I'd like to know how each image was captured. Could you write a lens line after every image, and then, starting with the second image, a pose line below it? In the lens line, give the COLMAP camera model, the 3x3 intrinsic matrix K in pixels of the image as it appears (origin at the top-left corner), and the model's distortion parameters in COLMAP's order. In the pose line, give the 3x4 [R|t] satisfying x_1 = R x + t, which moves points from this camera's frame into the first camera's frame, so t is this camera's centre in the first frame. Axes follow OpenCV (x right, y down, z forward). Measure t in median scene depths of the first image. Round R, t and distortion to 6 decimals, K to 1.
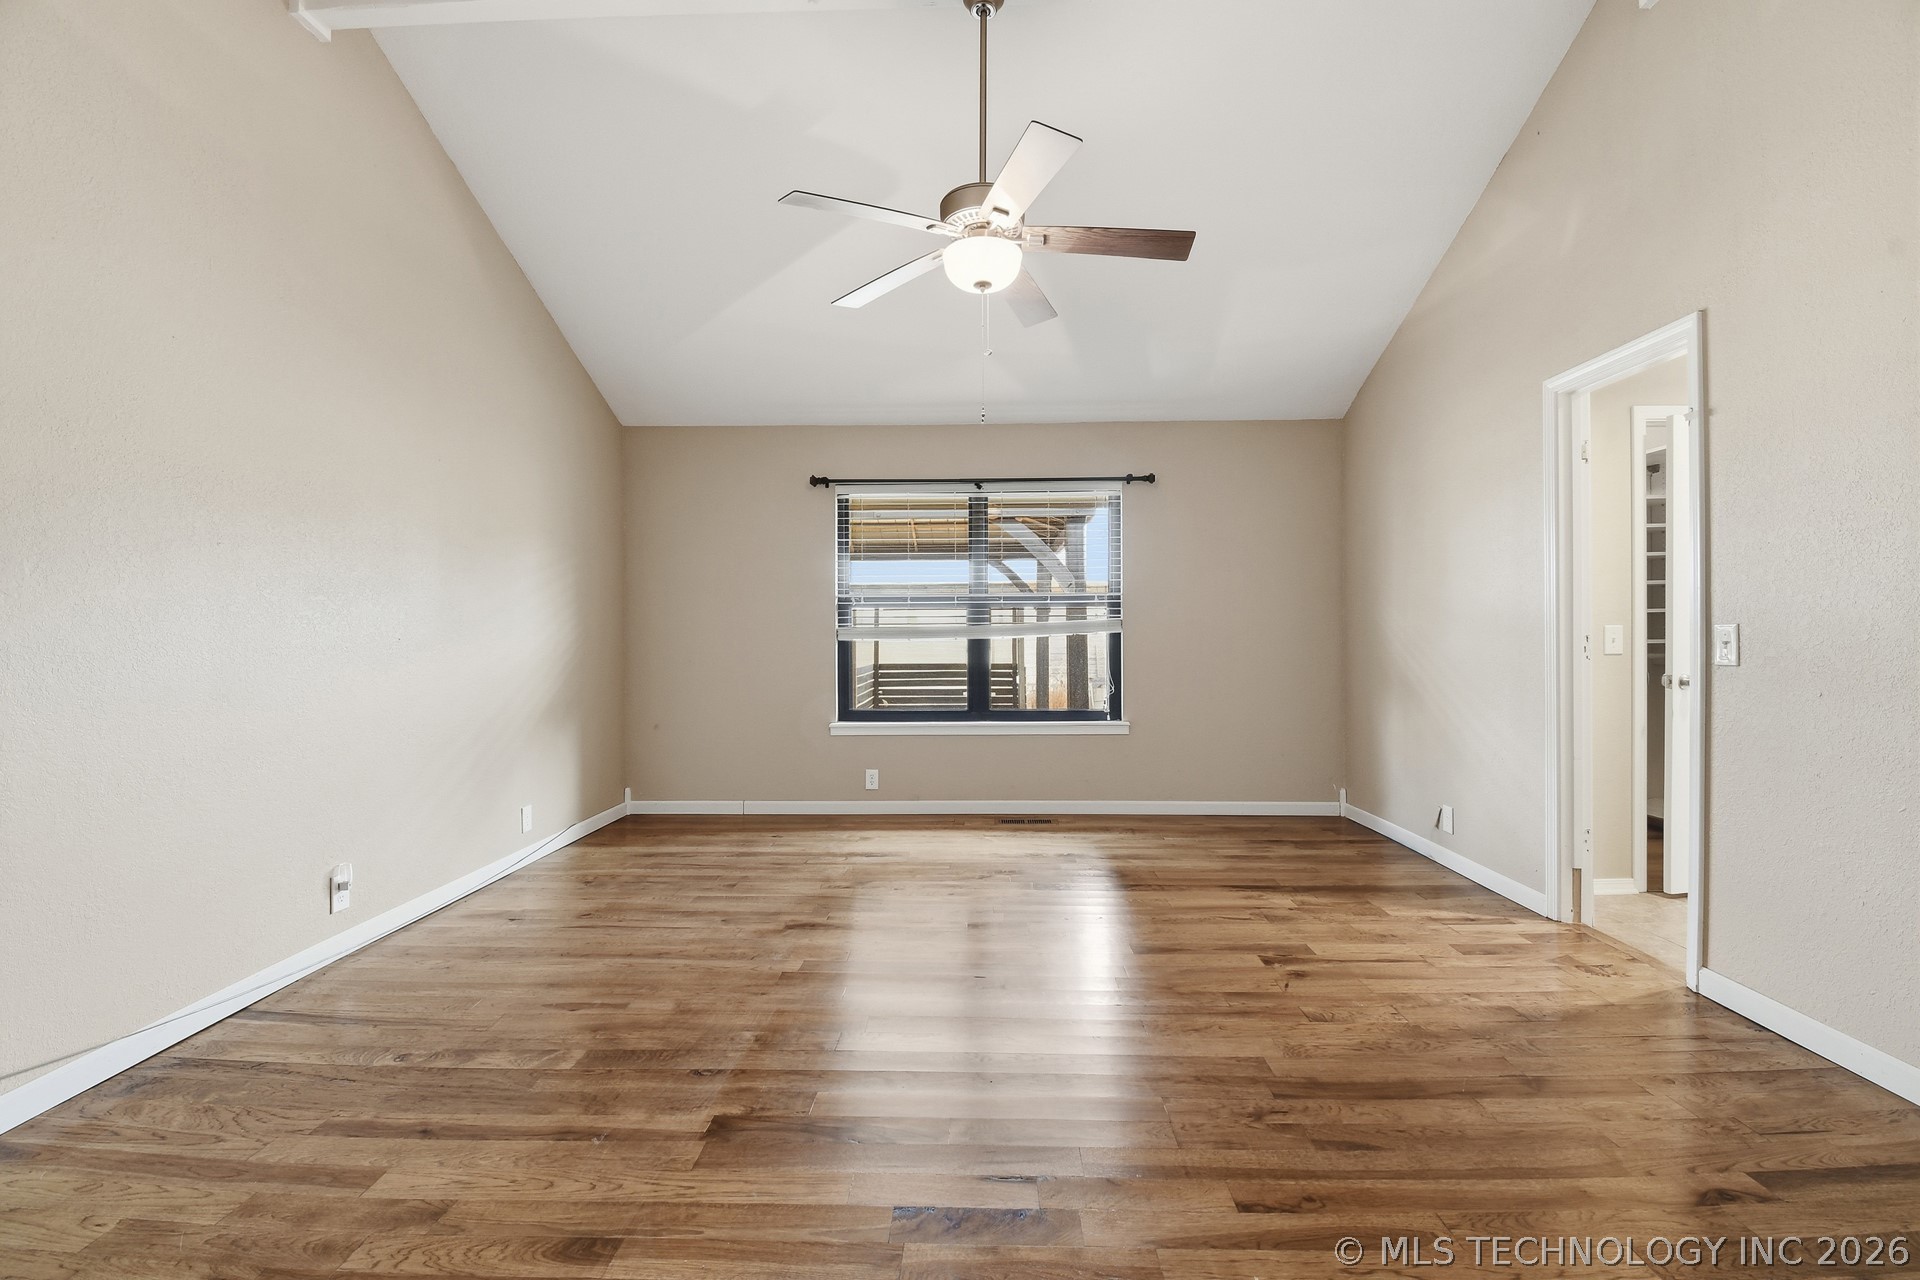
lens RADIAL K [[894.3, 0, 963.3], [0, 894.3, 639.6], [0, 0, 1]] dist [0.035275, -0.036544]
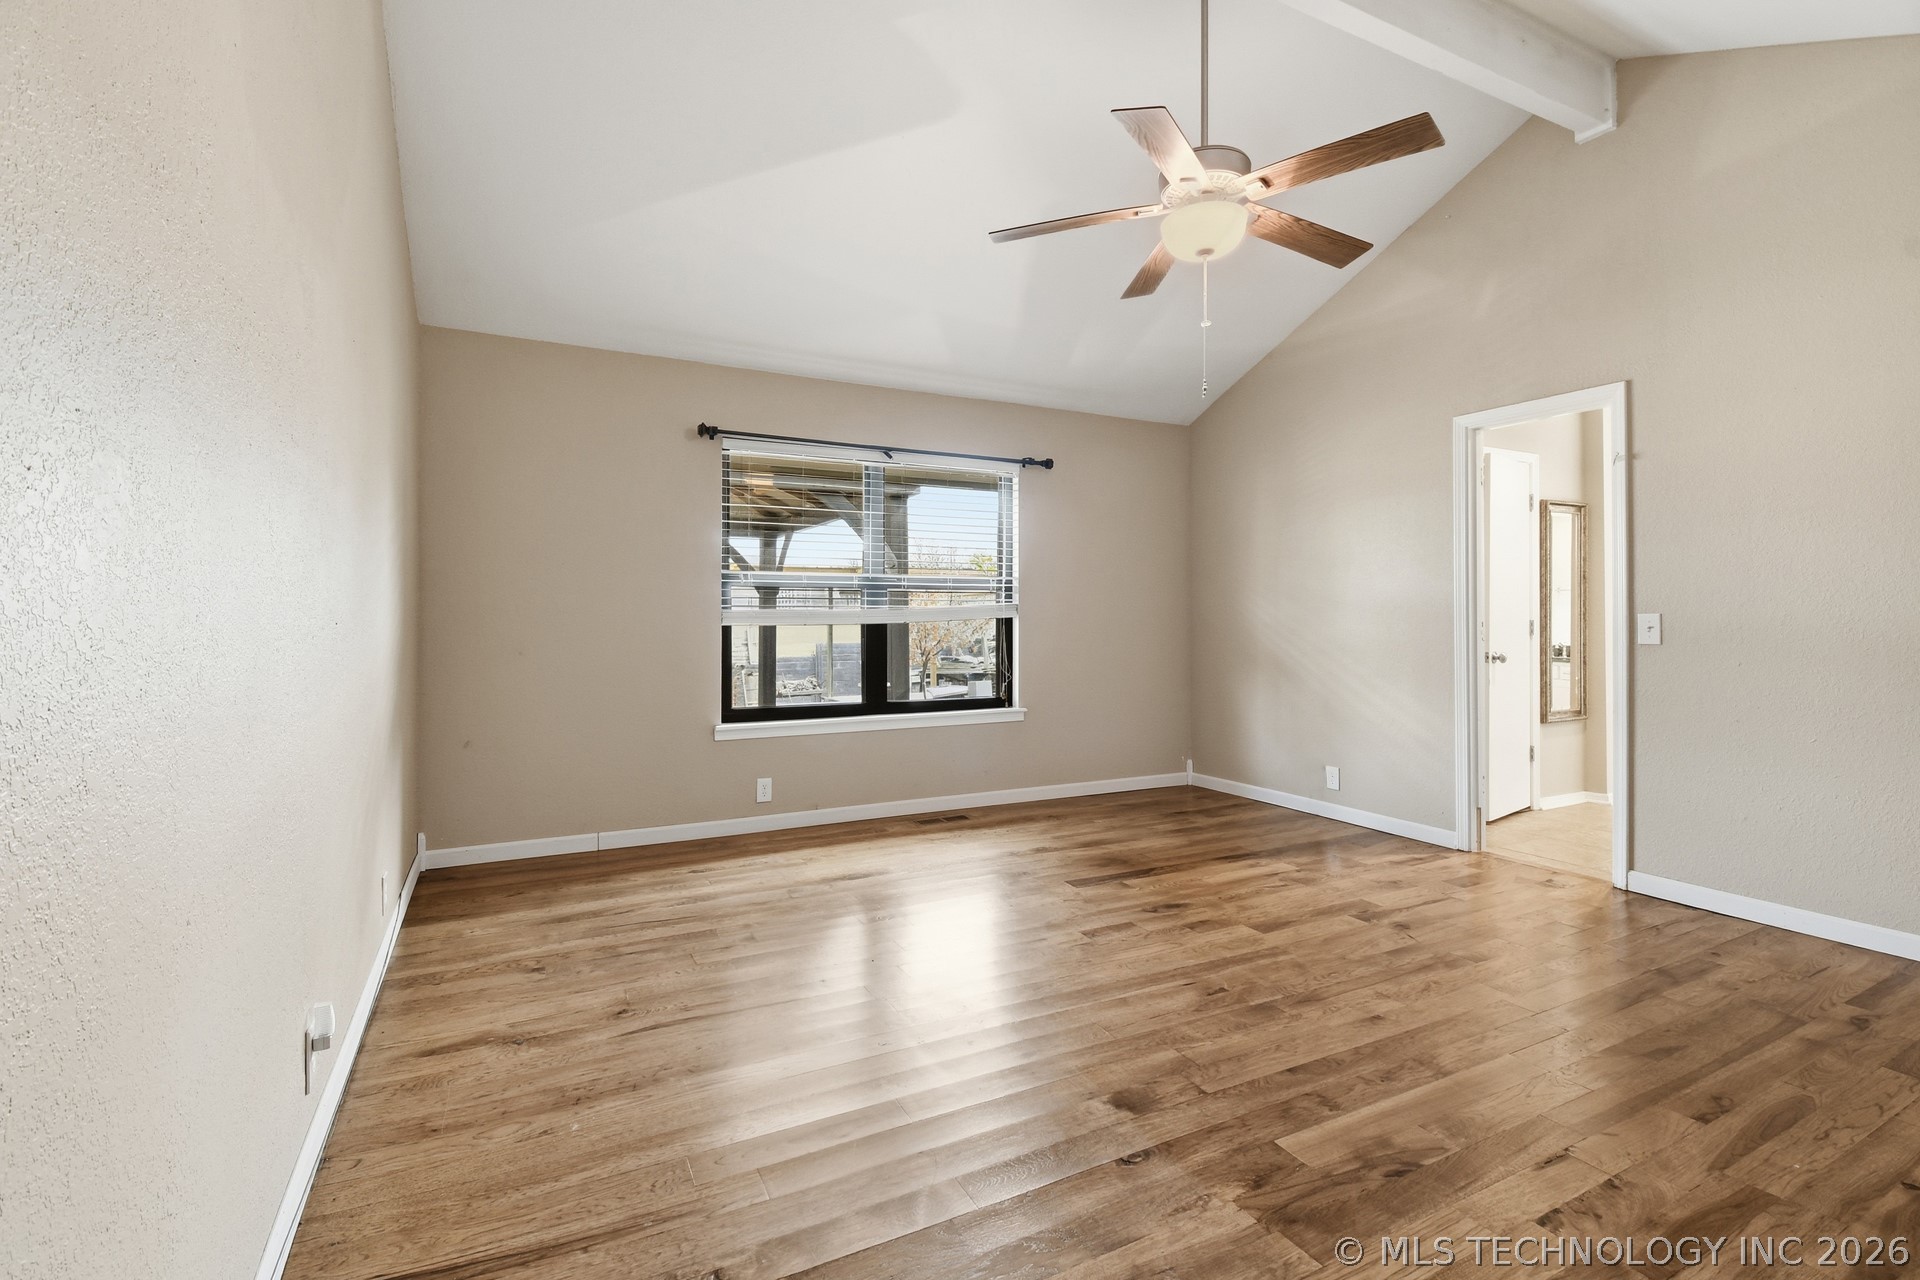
lens RADIAL K [[911.4, 0, 997.1], [0, 911.4, 610.6], [0, 0, 1]] dist [0.035622, -0.040421]
pose [[0.865405, 0.008992, 0.500993, -0.524385], [-0.001321, 0.999876, -0.015664, 0.000782], [-0.501072, 0.012894, 0.865310, 0.219469]]
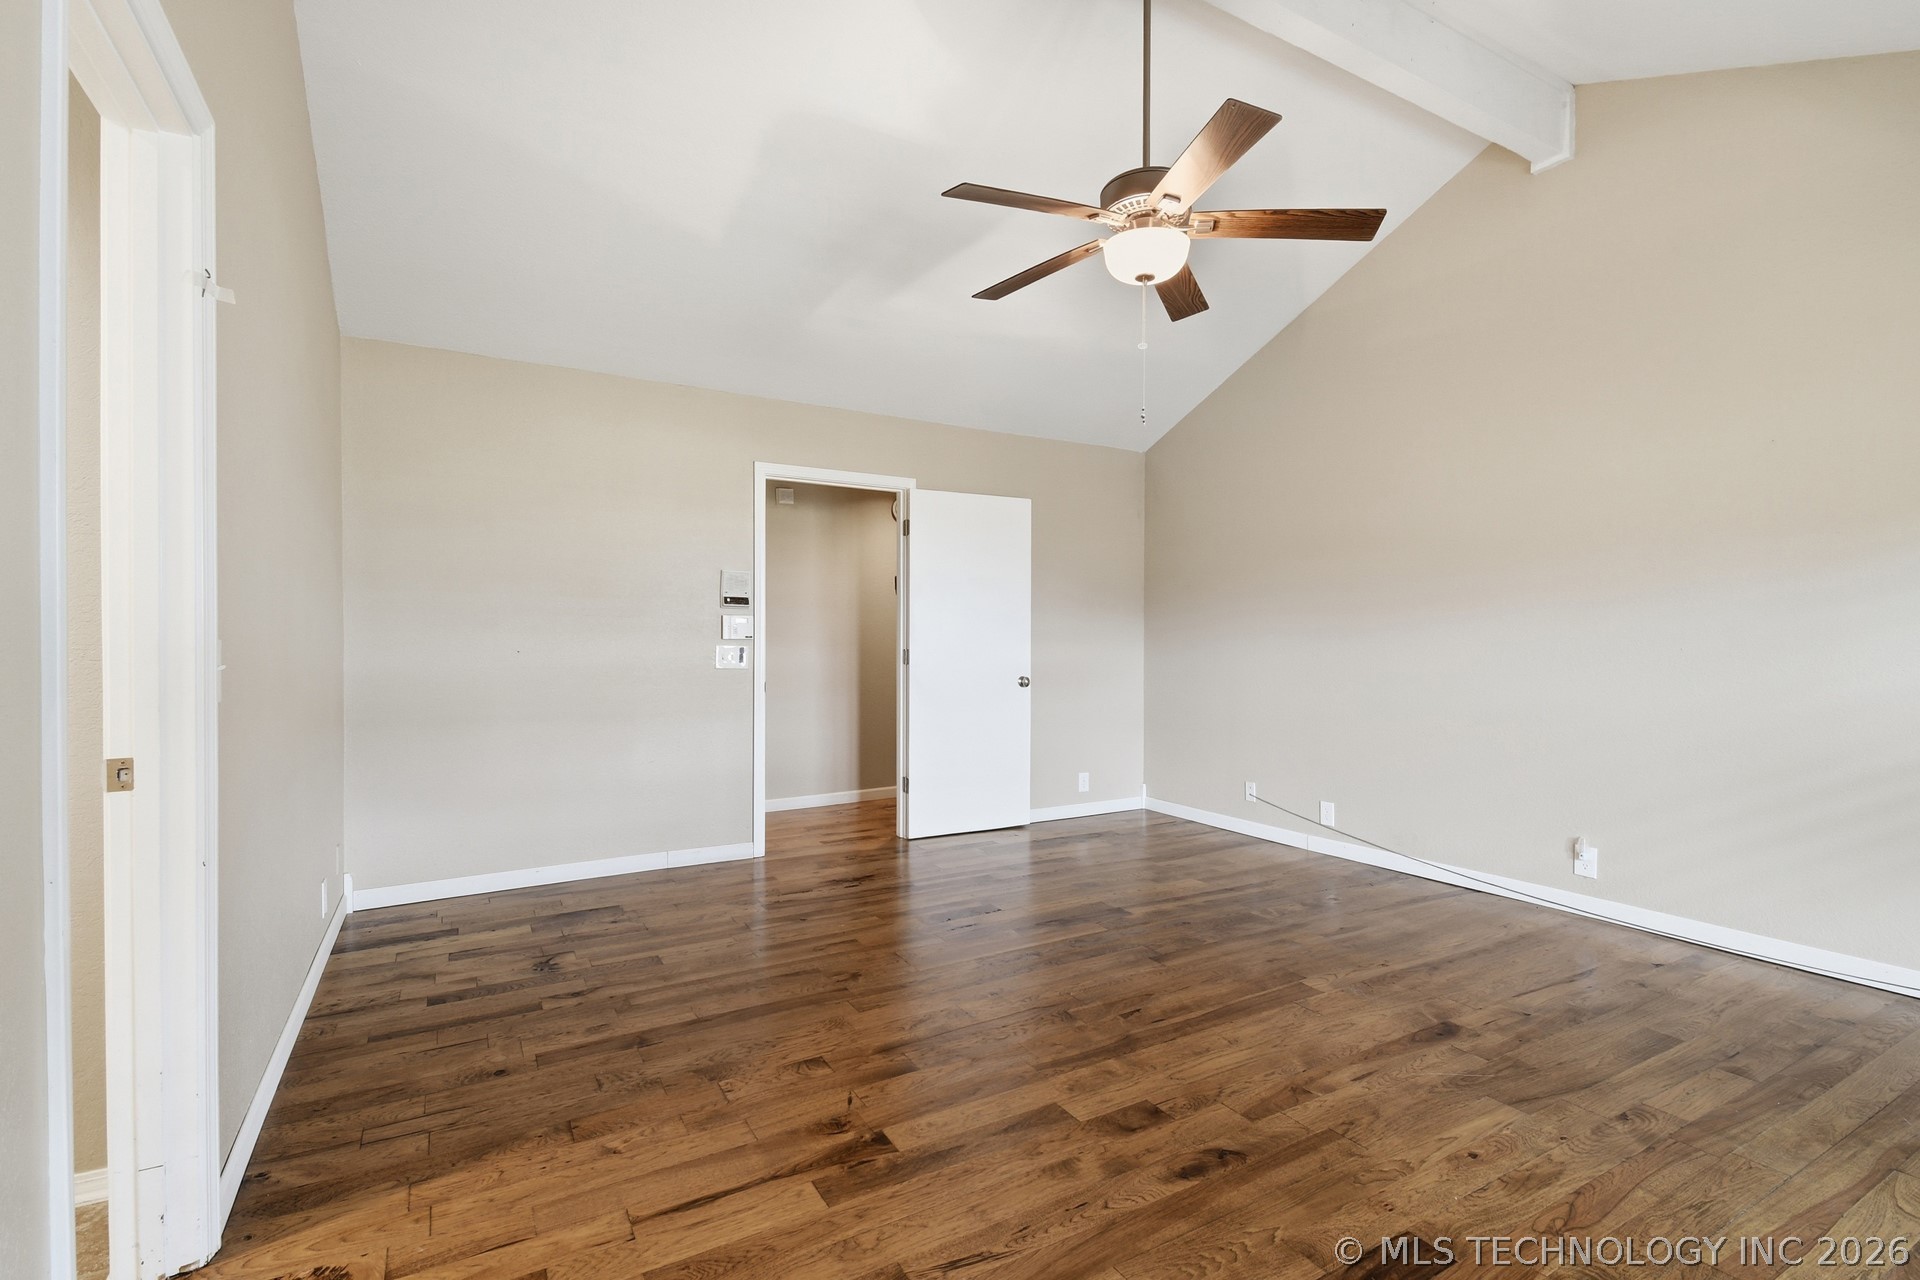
lens RADIAL K [[876.2, 0, 961.2], [0, 876.2, 653.8], [0, 0, 1]] dist [0.042621, -0.024002]
pose [[-0.863548, 0.011497, -0.504135, 0.531470], [-0.000095, 0.999736, 0.022962, -0.018460], [0.504266, 0.019877, -0.863320, 1.376042]]
